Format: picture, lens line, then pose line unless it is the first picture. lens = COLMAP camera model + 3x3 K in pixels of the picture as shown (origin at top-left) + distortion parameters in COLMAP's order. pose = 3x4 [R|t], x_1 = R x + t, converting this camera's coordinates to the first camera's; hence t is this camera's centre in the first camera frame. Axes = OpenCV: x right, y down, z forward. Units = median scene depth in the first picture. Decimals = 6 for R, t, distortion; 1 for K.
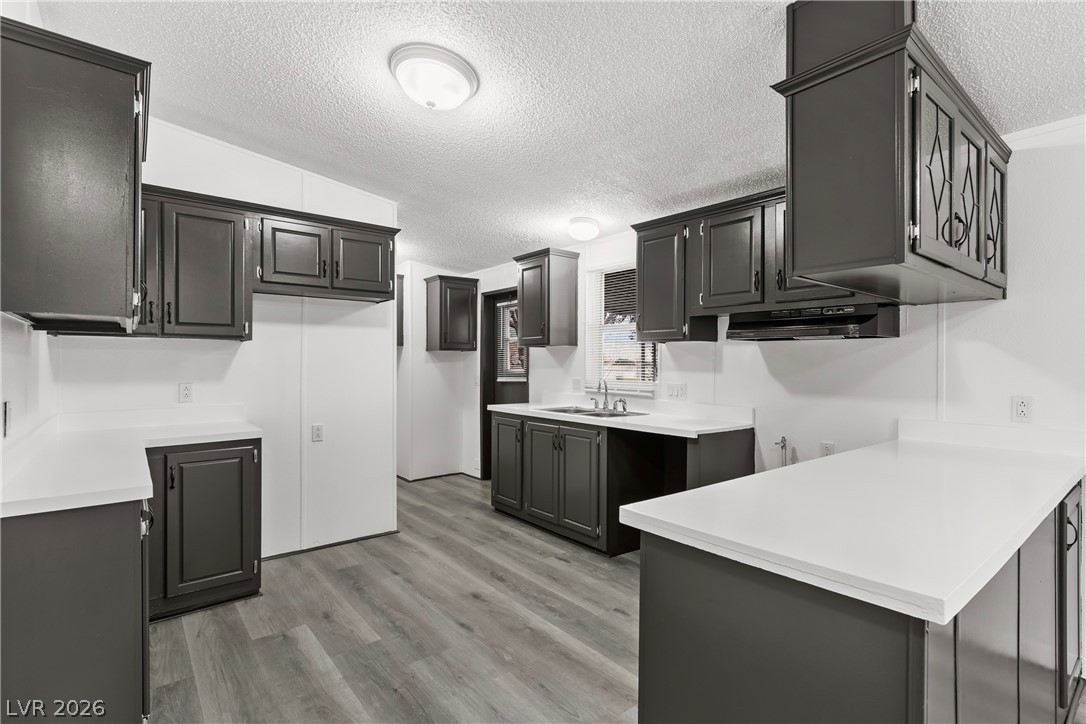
lens RADIAL K [[516.8, 0, 546.3], [0, 516.8, 362.9], [0, 0, 1]] dist [0.003117, -0.000034]
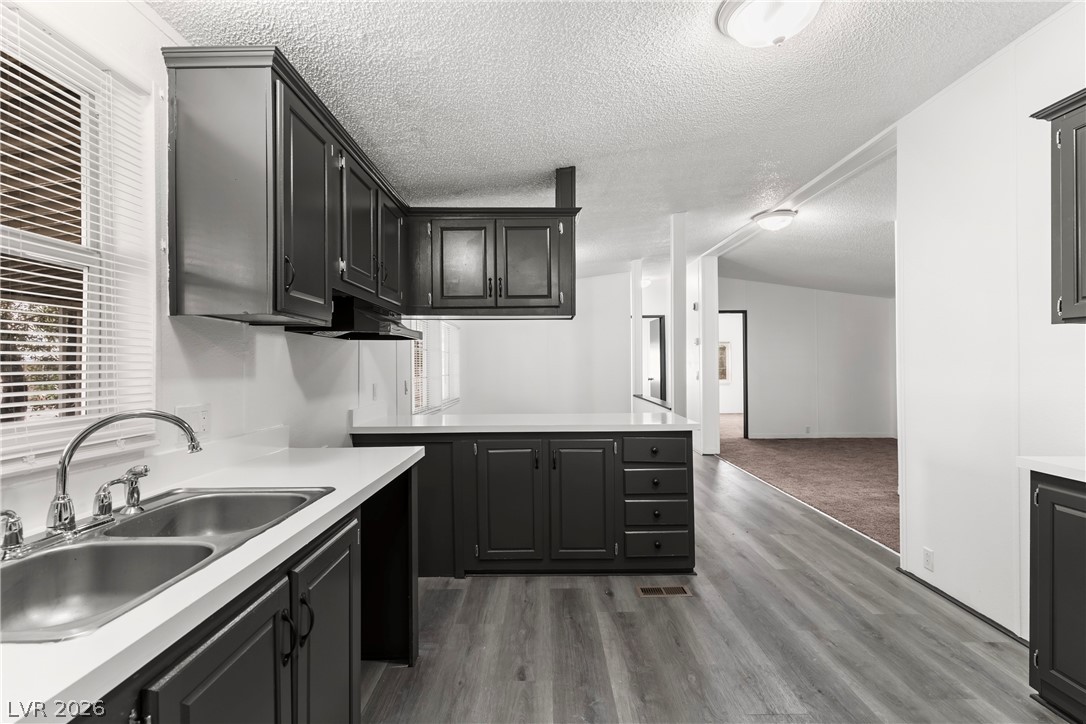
lens RADIAL K [[516.8, 0, 546.3], [0, 516.8, 362.9], [0, 0, 1]] dist [0.003117, -0.000034]
pose [[-0.777750, -0.004325, 0.628558, -0.249890], [-0.002750, 0.999990, 0.003477, 0.000226], [-0.628567, 0.000975, -0.777755, 1.041312]]
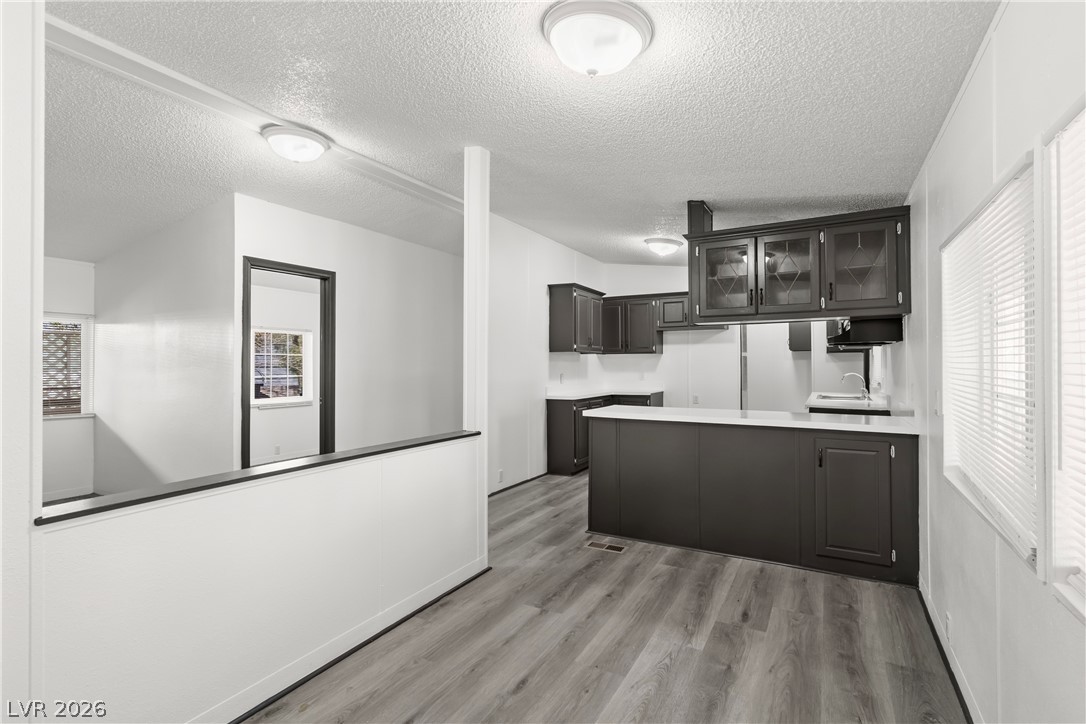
lens RADIAL K [[516.8, 0, 546.3], [0, 516.8, 362.9], [0, 0, 1]] dist [0.003117, -0.000034]
pose [[0.379877, -0.008449, -0.924999, 1.007203], [0.007399, 0.999954, -0.006095, 0.005589], [0.925007, -0.004529, 0.379922, -0.230872]]
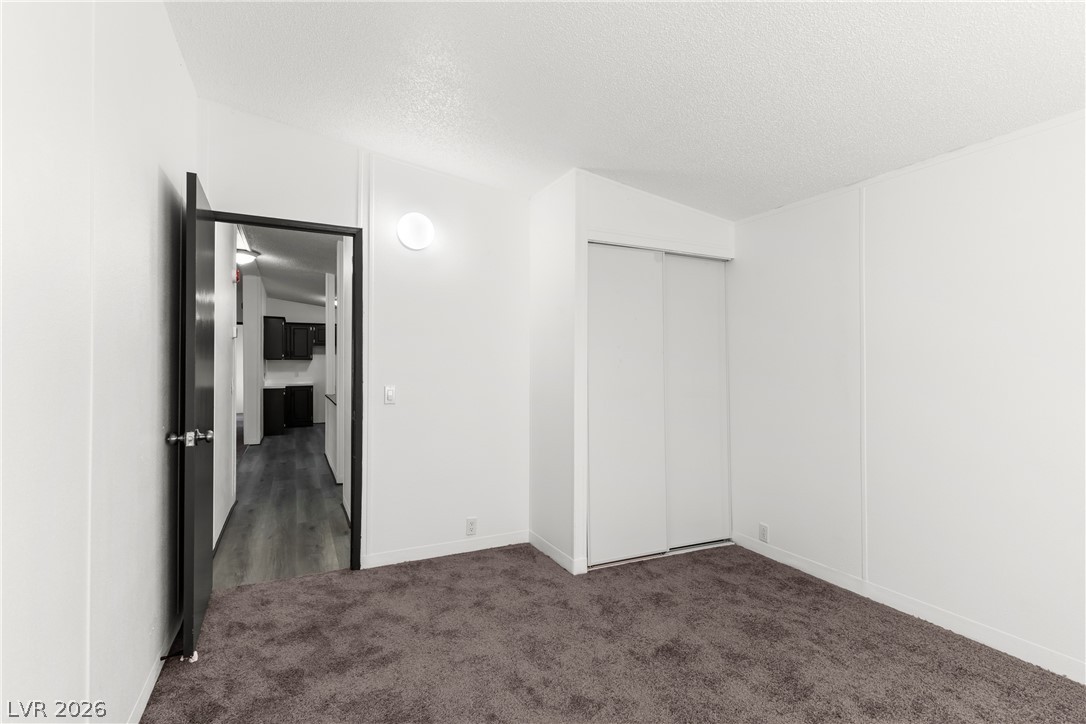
lens RADIAL K [[516.8, 0, 546.3], [0, 516.8, 362.9], [0, 0, 1]] dist [0.003117, -0.000034]
pose [[0.974474, -0.006439, -0.224409, 1.403470], [0.005513, 0.999974, -0.004751, 0.002487], [0.224434, 0.003393, 0.974483, -1.653942]]
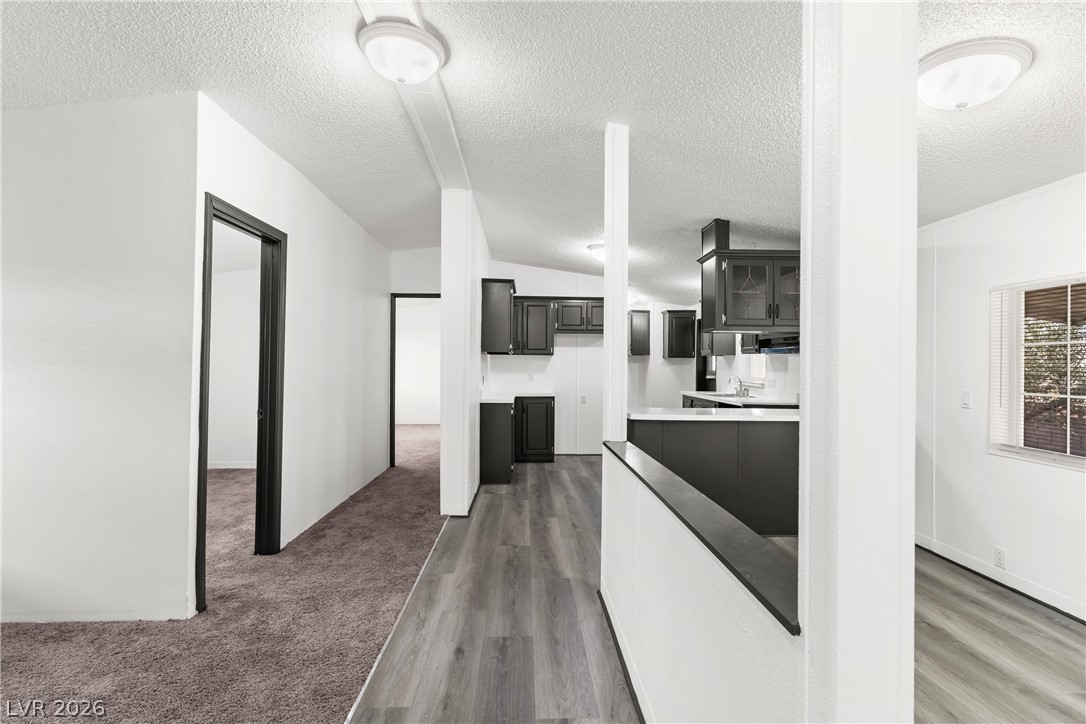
lens RADIAL K [[516.8, 0, 546.3], [0, 516.8, 362.9], [0, 0, 1]] dist [0.003117, -0.000034]
pose [[0.802512, 0.001640, -0.596634, 0.586518], [-0.005162, 0.999978, -0.004194, 0.000164], [0.596614, 0.006445, 0.802502, -0.654838]]
